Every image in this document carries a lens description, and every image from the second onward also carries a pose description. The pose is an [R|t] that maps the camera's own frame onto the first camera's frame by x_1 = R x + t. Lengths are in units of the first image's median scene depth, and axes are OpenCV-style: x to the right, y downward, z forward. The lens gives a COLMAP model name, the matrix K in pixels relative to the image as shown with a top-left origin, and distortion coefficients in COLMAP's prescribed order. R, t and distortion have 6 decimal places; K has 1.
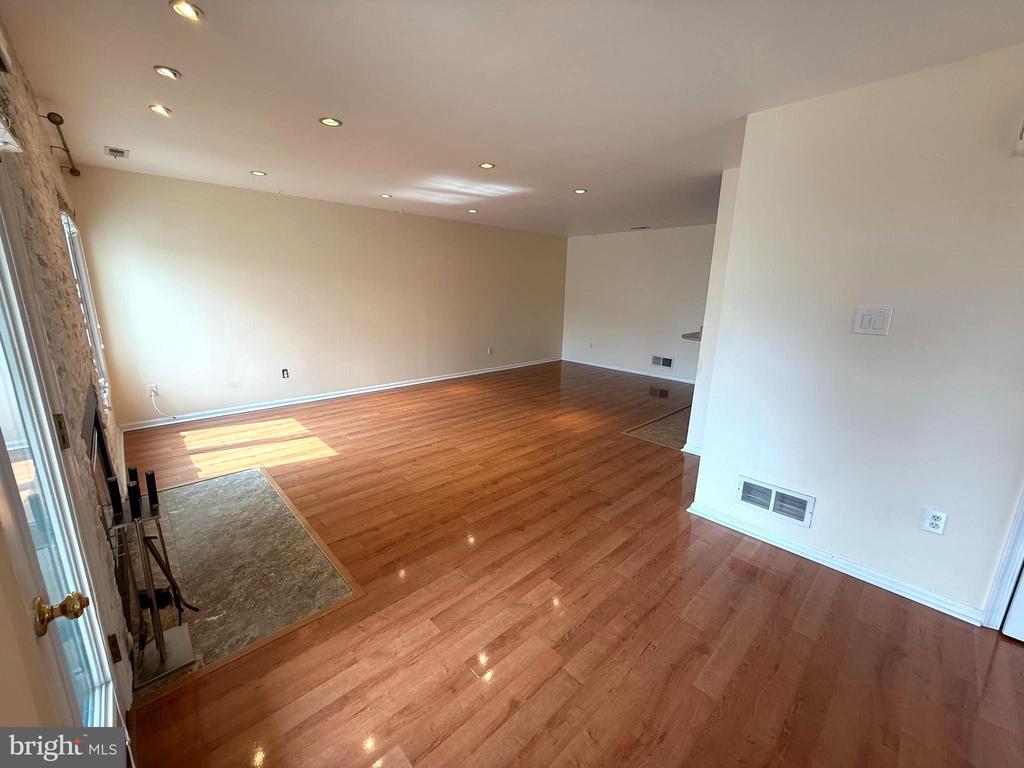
lens RADIAL K [[408.3, 0, 509.1], [0, 408.3, 381.5], [0, 0, 1]] dist [0.000208, 0.000405]
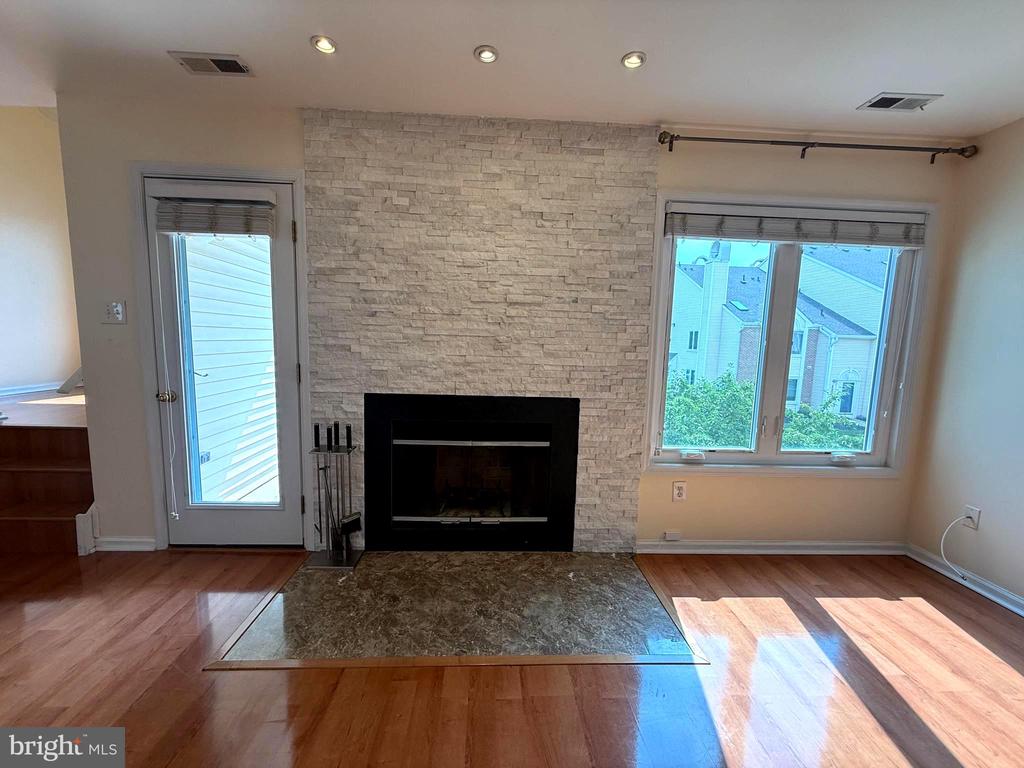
lens RADIAL K [[408.3, 0, 511.4], [0, 408.3, 381.8], [0, 0, 1]] dist [0.000208, 0.000405]
pose [[-0.648560, 0.043640, -0.759912, -0.113545], [-0.213520, 0.947839, 0.236664, -0.210397], [0.730602, 0.315747, -0.605412, 1.195678]]
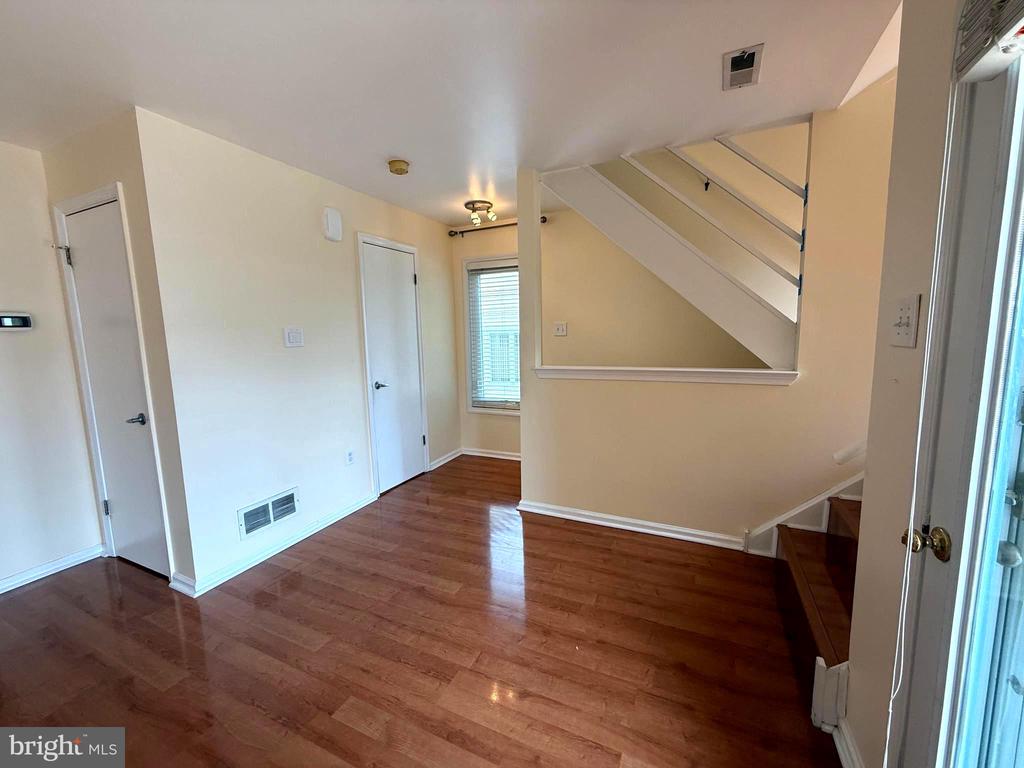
lens RADIAL K [[408.3, 0, 510.9], [0, 408.3, 380.0], [0, 0, 1]] dist [0.000208, 0.000405]
pose [[-0.364870, -0.122981, 0.922901, -0.426542], [0.226151, 0.949846, 0.215981, -0.100147], [-0.903176, 0.287519, -0.318758, 0.579526]]
